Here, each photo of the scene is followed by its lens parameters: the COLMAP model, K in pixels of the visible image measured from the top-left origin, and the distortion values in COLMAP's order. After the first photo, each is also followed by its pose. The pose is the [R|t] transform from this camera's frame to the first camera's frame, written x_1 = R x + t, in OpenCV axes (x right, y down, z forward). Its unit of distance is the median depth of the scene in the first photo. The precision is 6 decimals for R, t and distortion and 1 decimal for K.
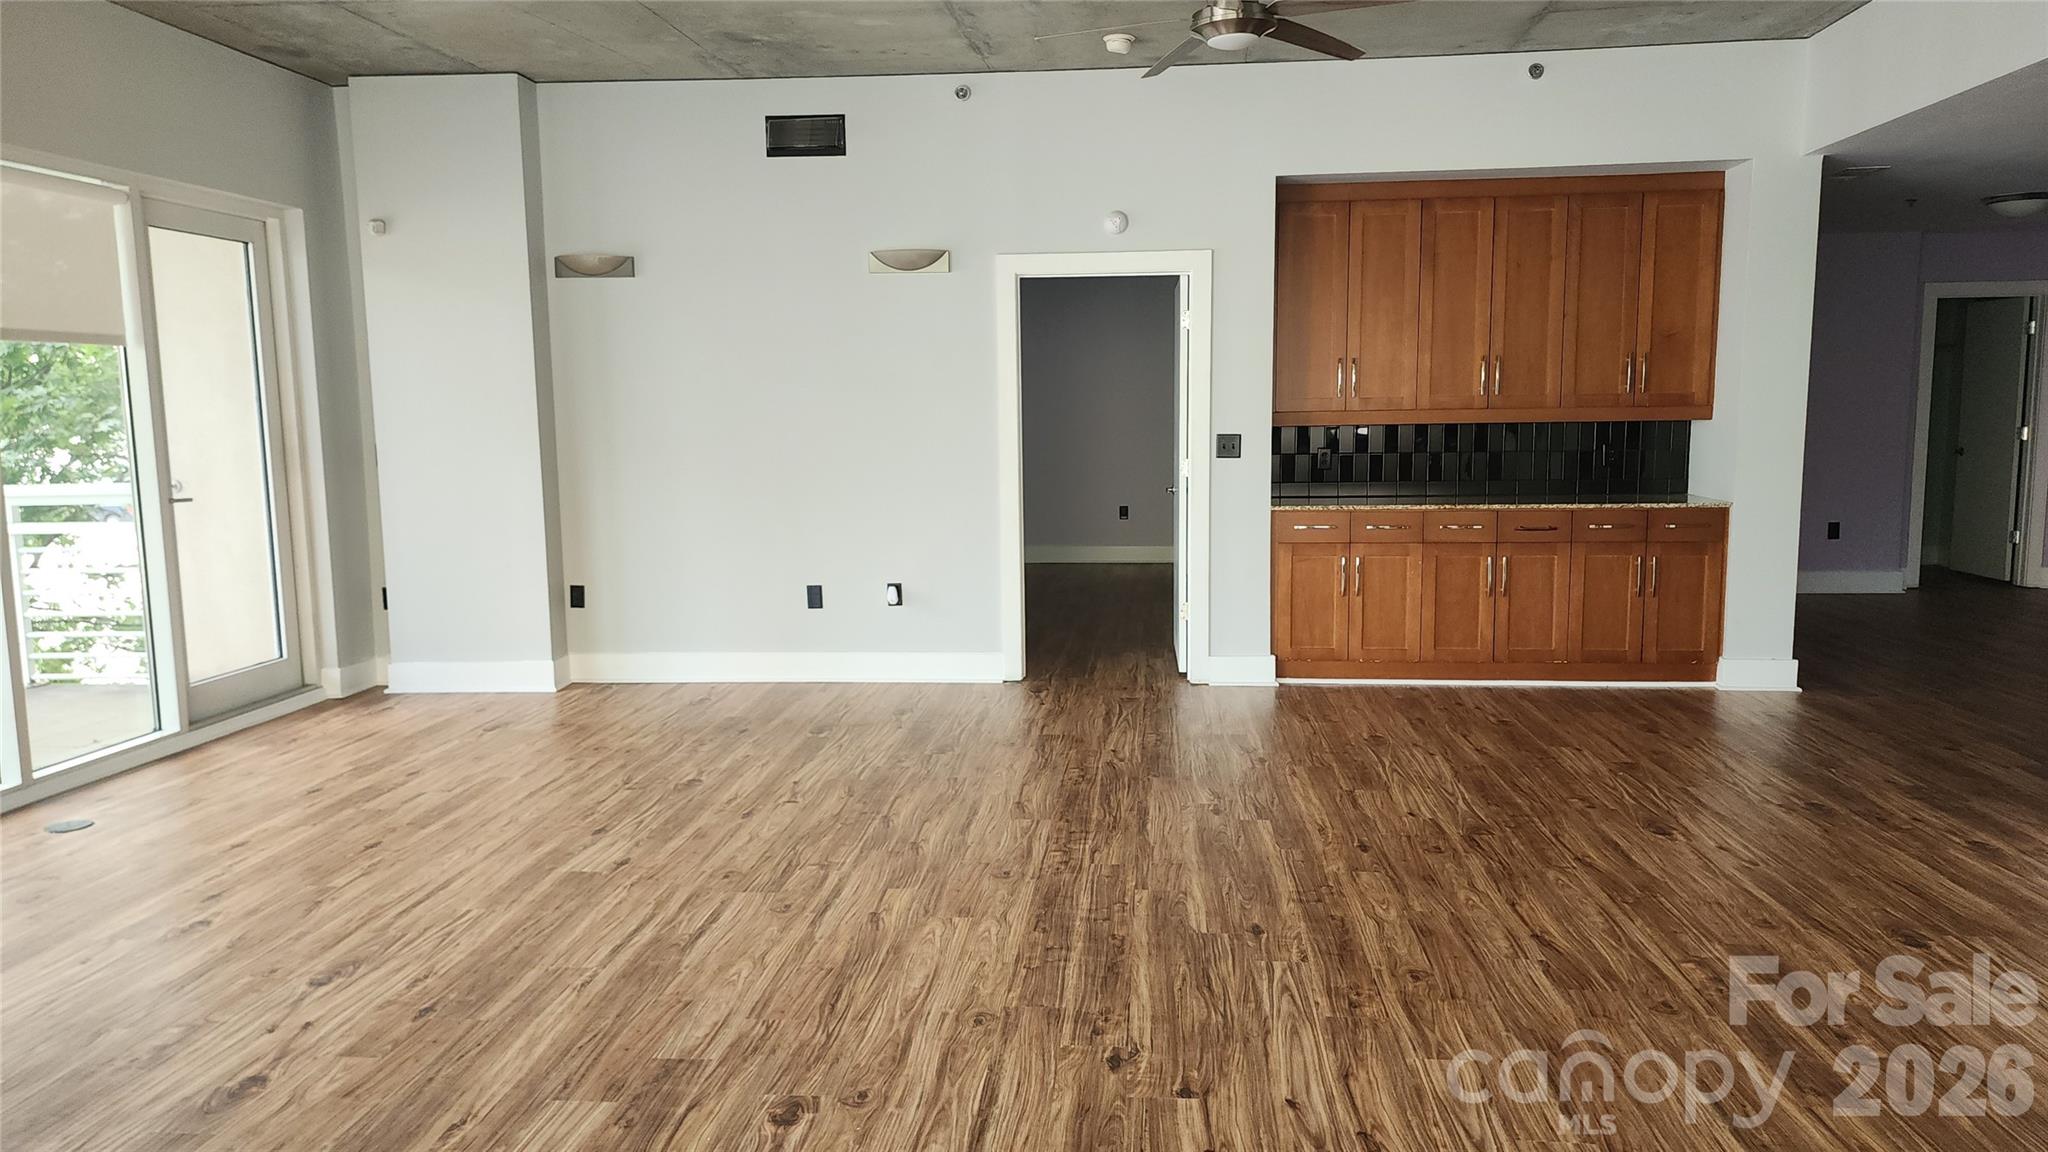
lens RADIAL K [[1398.0, 0, 1089.5], [0, 1398.0, 572.4], [0, 0, 1]] dist [0.055196, -0.040350]
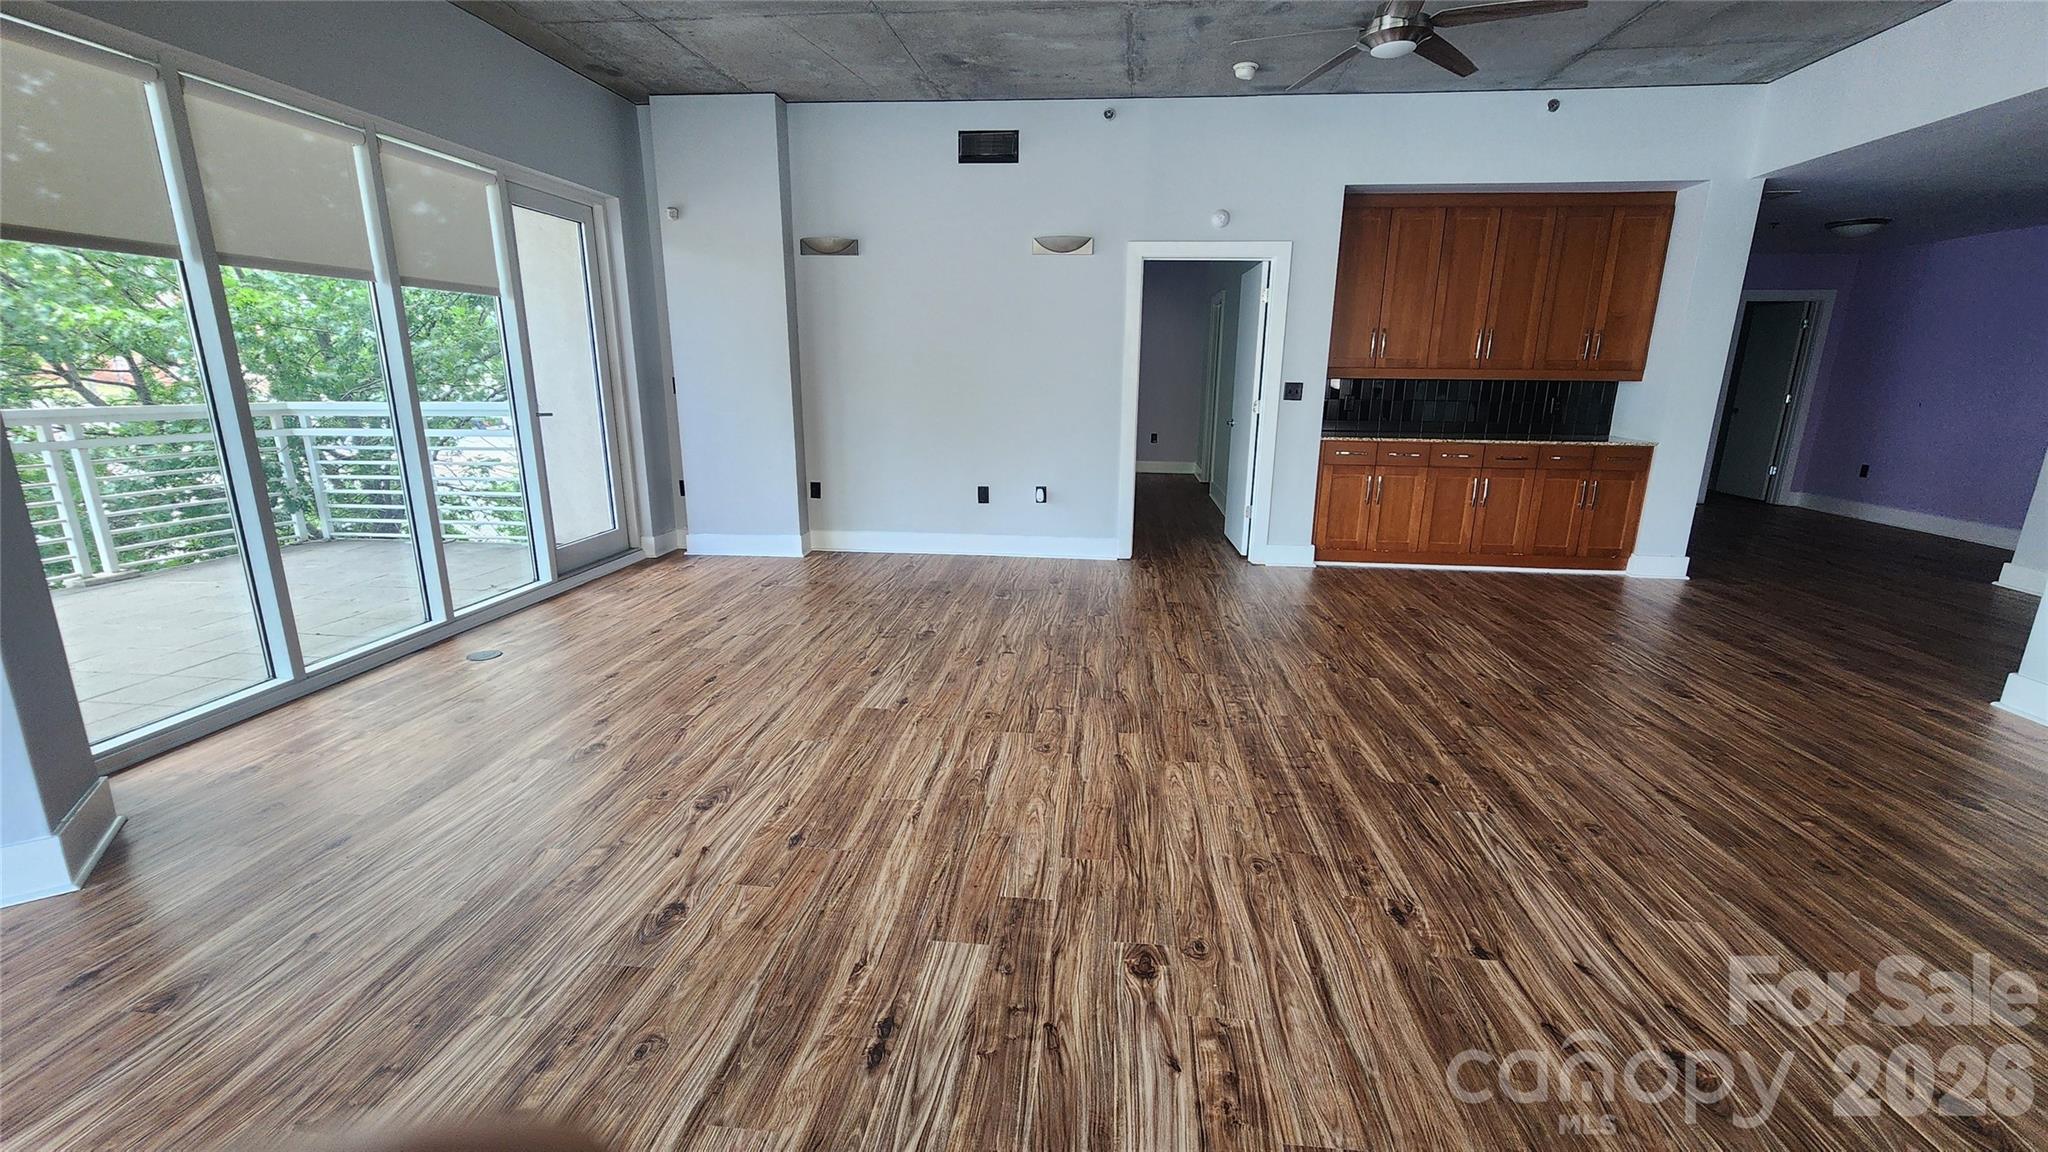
lens RADIAL K [[833.2, 0, 1034.9], [0, 833.2, 576.1], [0, 0, 1]] dist [0.001112, 0.000233]
pose [[0.999645, 0.025426, -0.008018, -0.150010], [-0.024266, 0.992315, 0.121332, -0.004658], [0.011042, -0.121094, 0.992580, 0.180178]]
